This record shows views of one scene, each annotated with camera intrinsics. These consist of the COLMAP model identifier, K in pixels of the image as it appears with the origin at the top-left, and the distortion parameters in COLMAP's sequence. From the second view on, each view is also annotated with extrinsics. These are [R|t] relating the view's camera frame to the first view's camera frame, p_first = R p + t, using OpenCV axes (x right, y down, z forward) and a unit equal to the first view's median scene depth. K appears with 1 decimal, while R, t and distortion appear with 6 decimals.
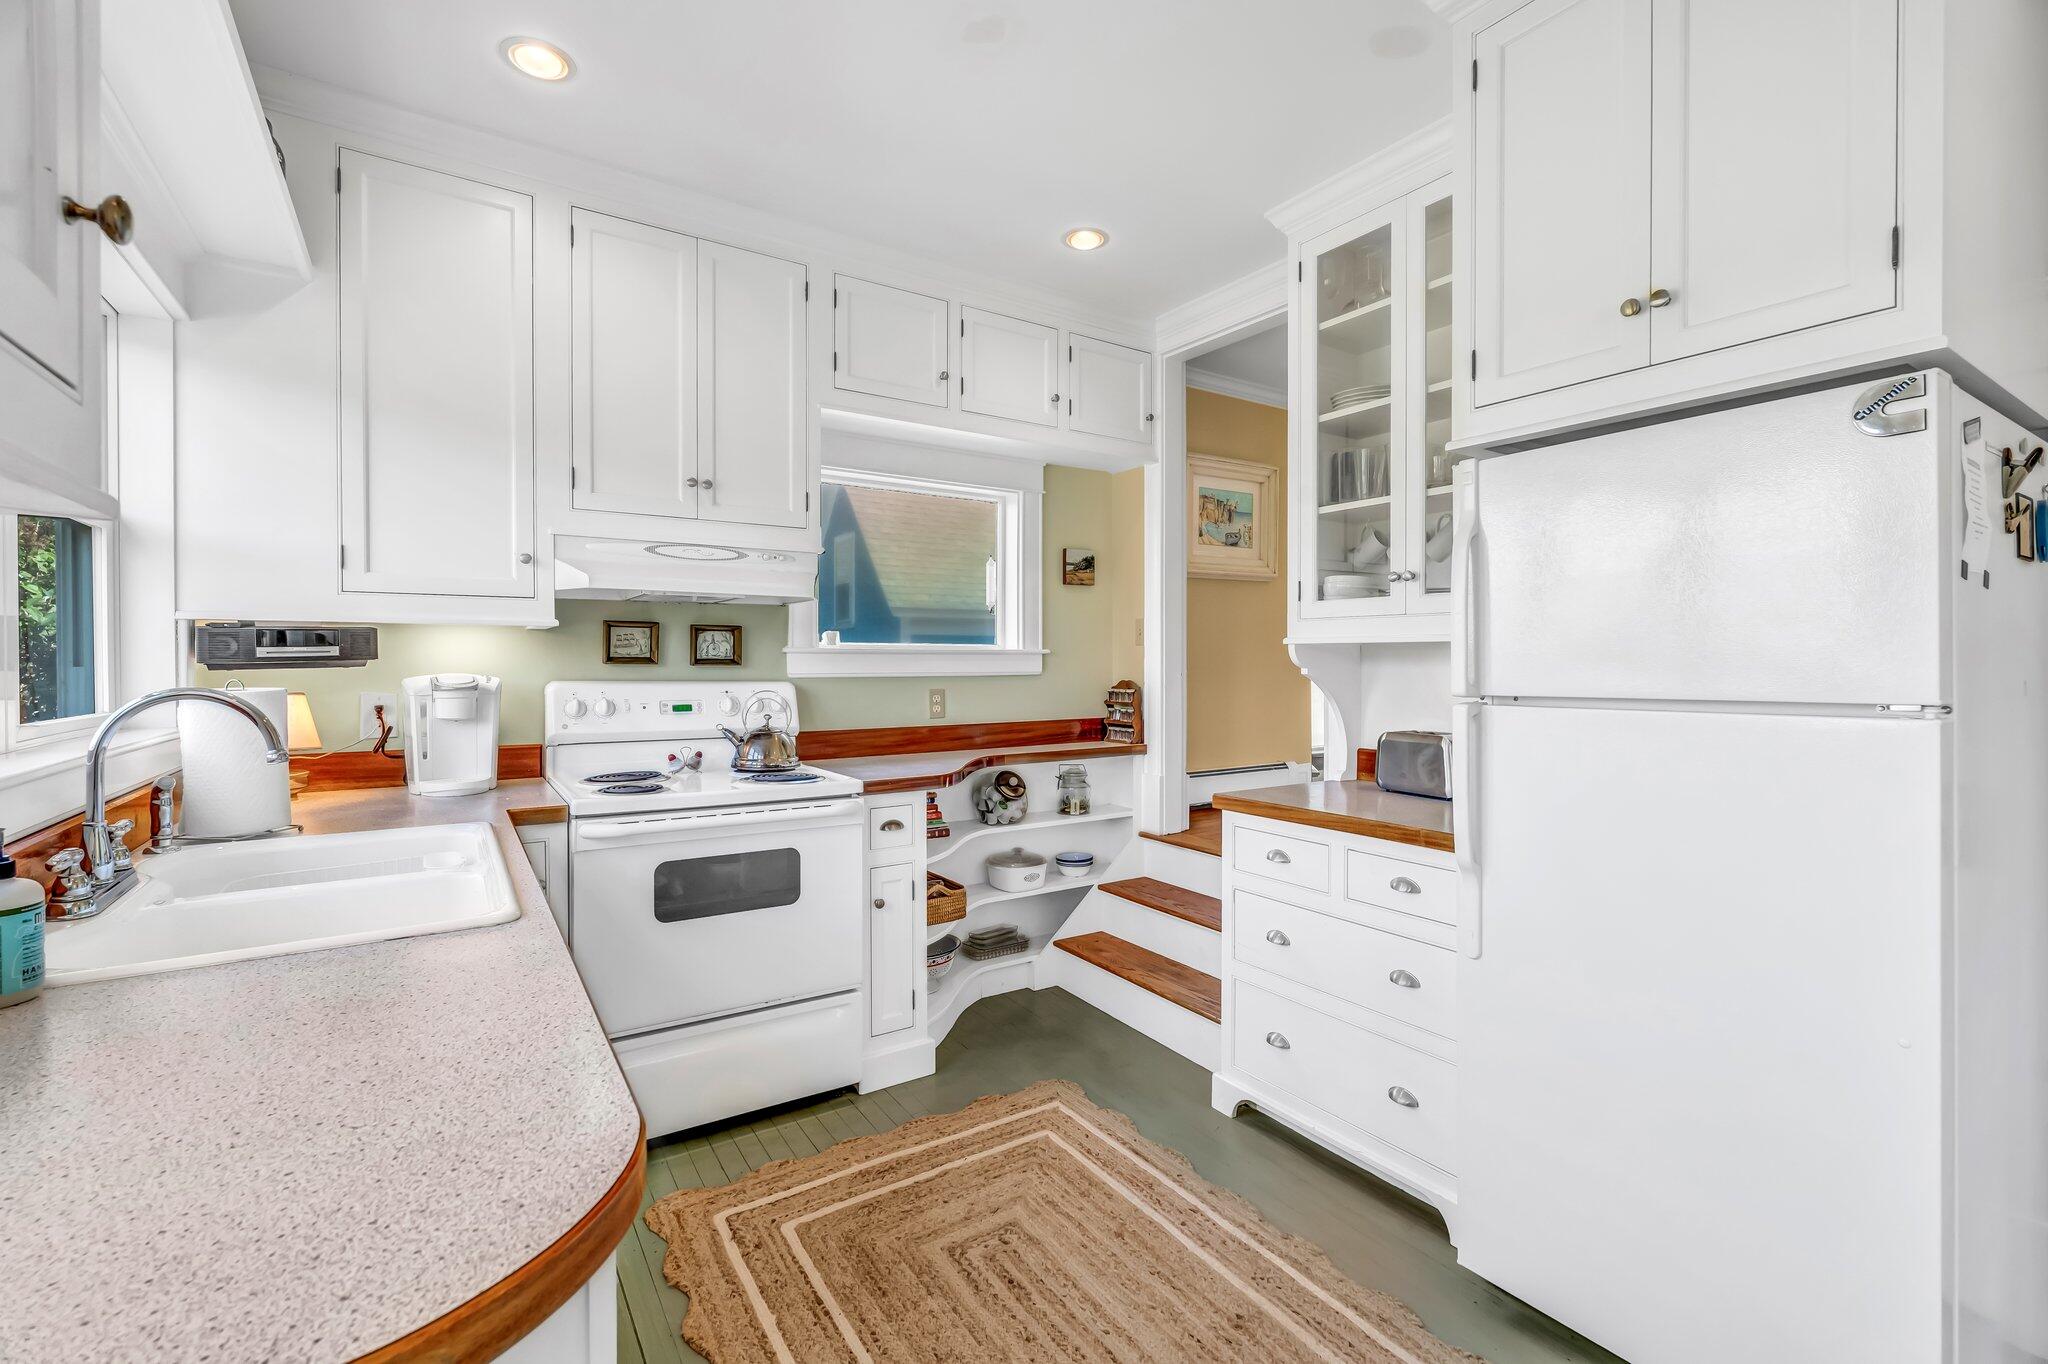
lens RADIAL K [[903.3, 0, 1025.7], [0, 903.3, 665.1], [0, 0, 1]] dist [0.000242, 0.000399]
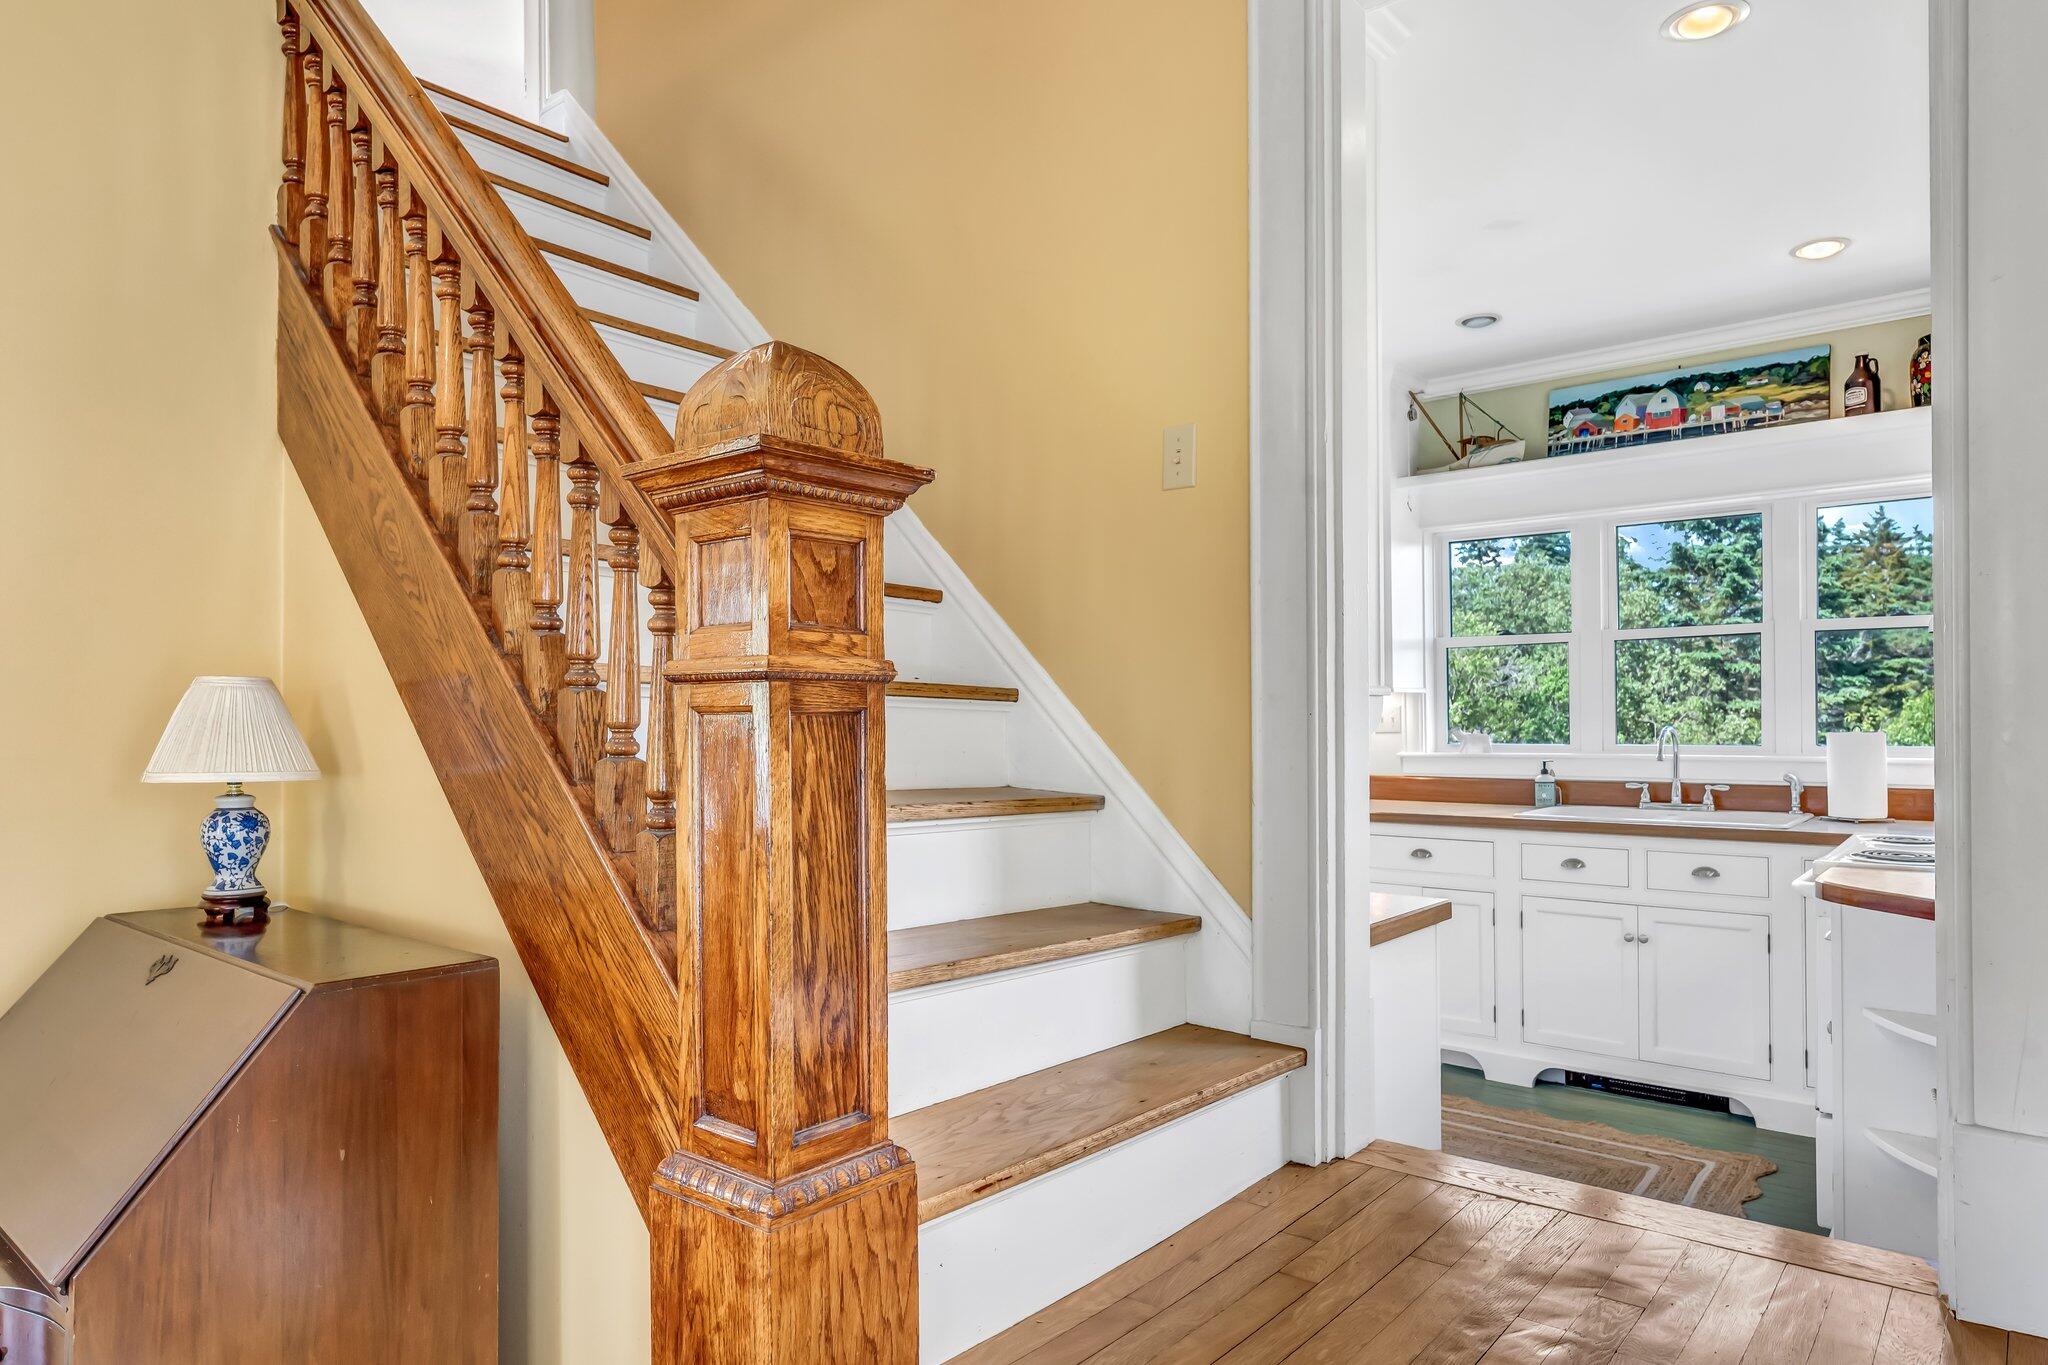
lens RADIAL K [[1232.6, 0, 1018.3], [0, 1232.6, 727.6], [0, 0, 1]] dist [0.001680, 0.000832]
pose [[-0.959659, 0.008031, -0.281052, 0.808715], [0.003991, 0.999880, 0.014944, -0.012777], [0.281138, 0.013219, -0.959576, 1.820534]]
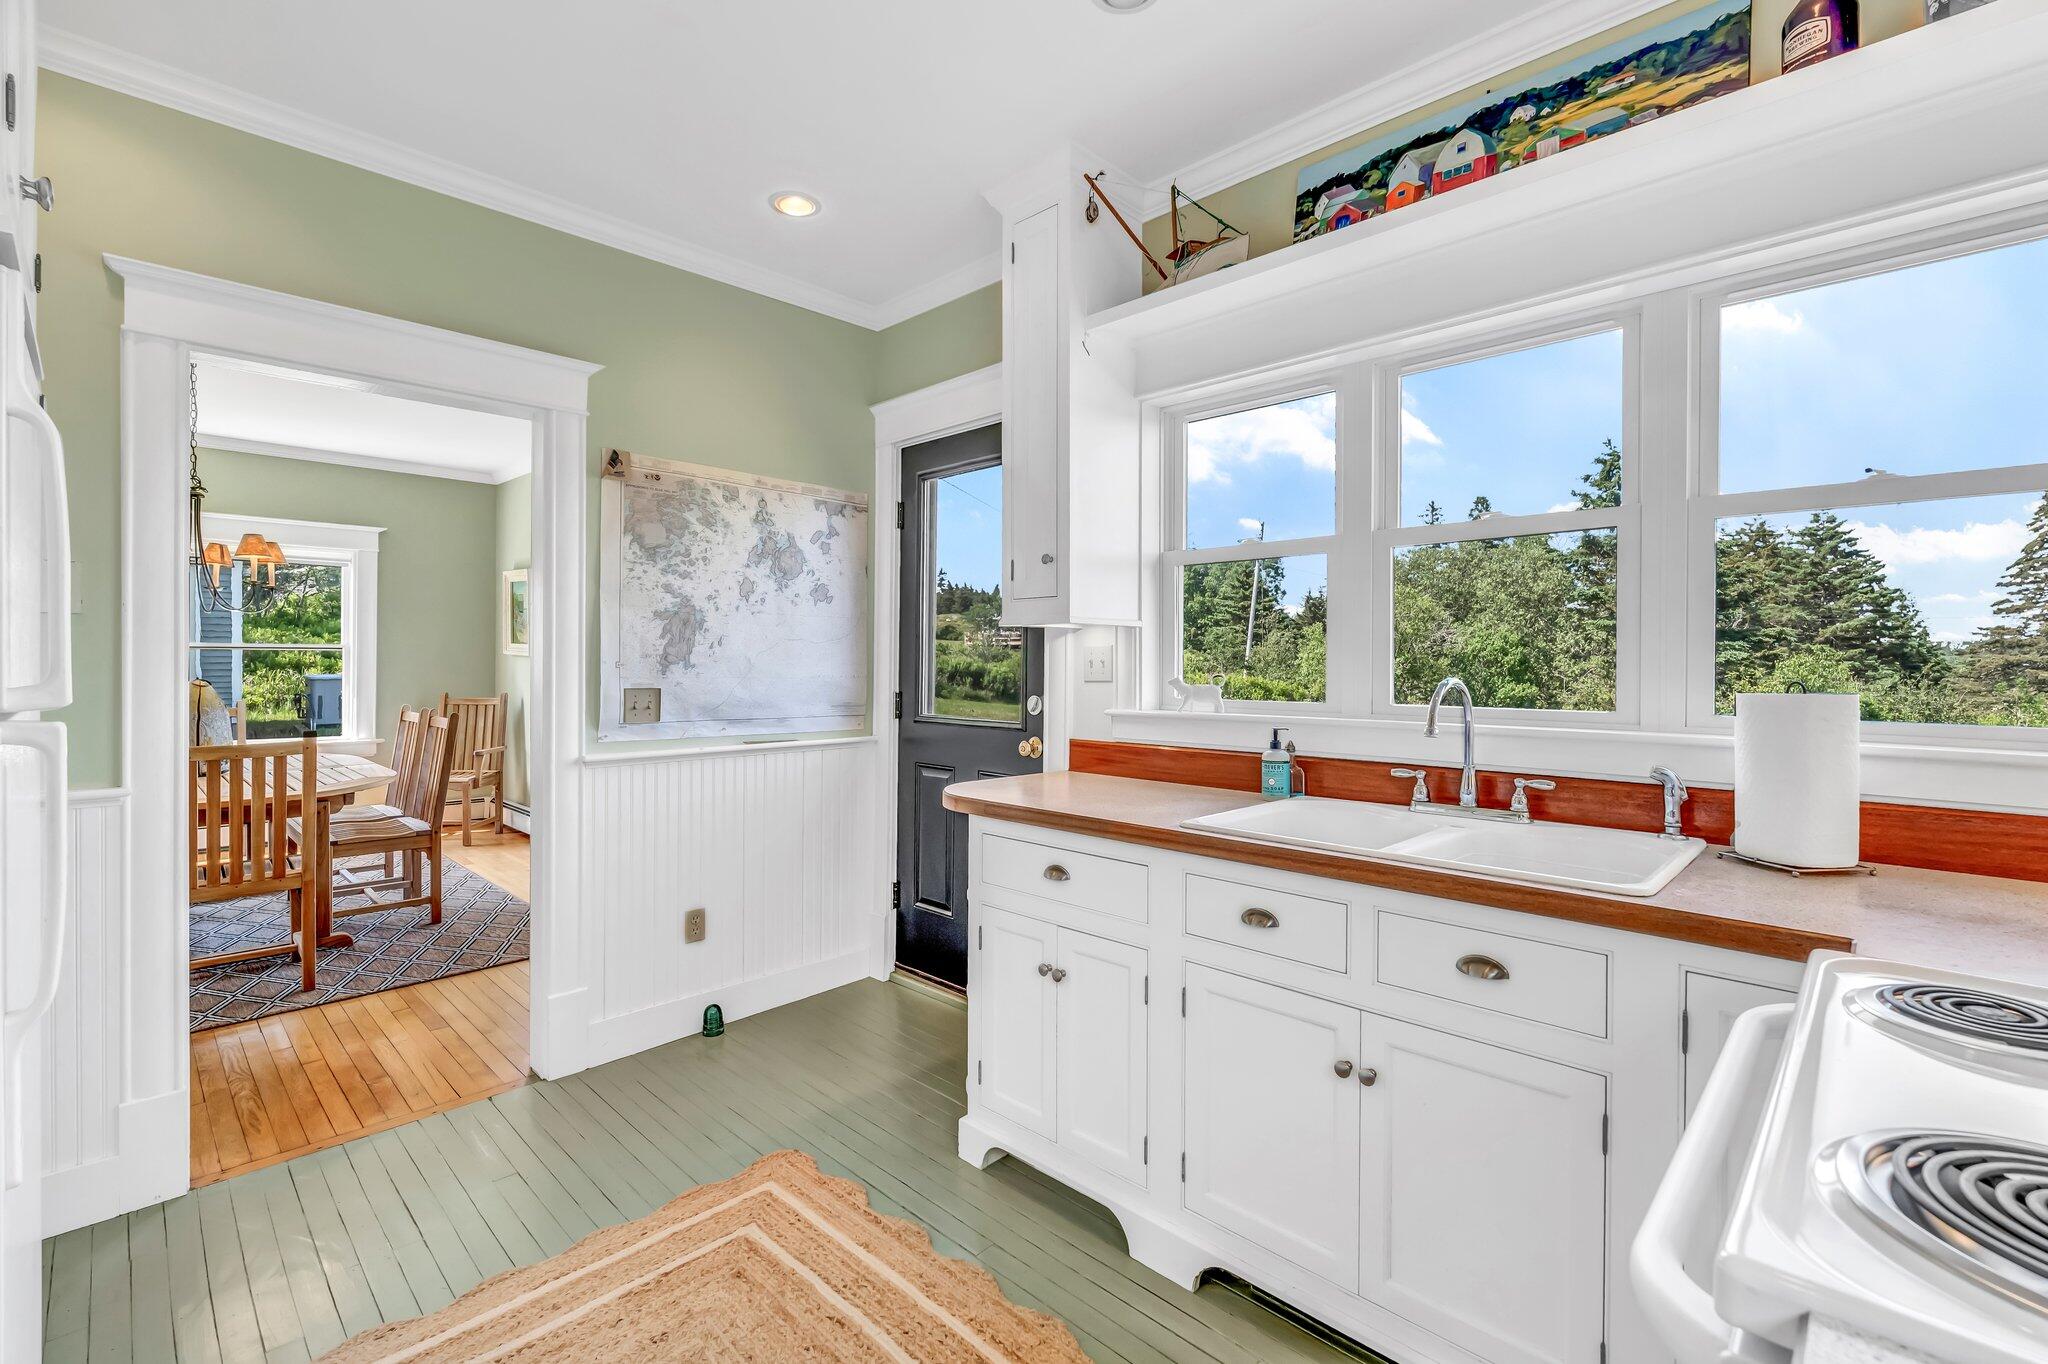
lens RADIAL K [[892.9, 0, 1026.9], [0, 892.9, 679.1], [0, 0, 1]] dist [-0.002665, 0.000313]
pose [[-0.977723, -0.004130, -0.209861, 0.002104], [-0.008583, 0.999757, 0.020313, 0.003507], [0.209726, 0.021662, -0.977520, 1.115410]]
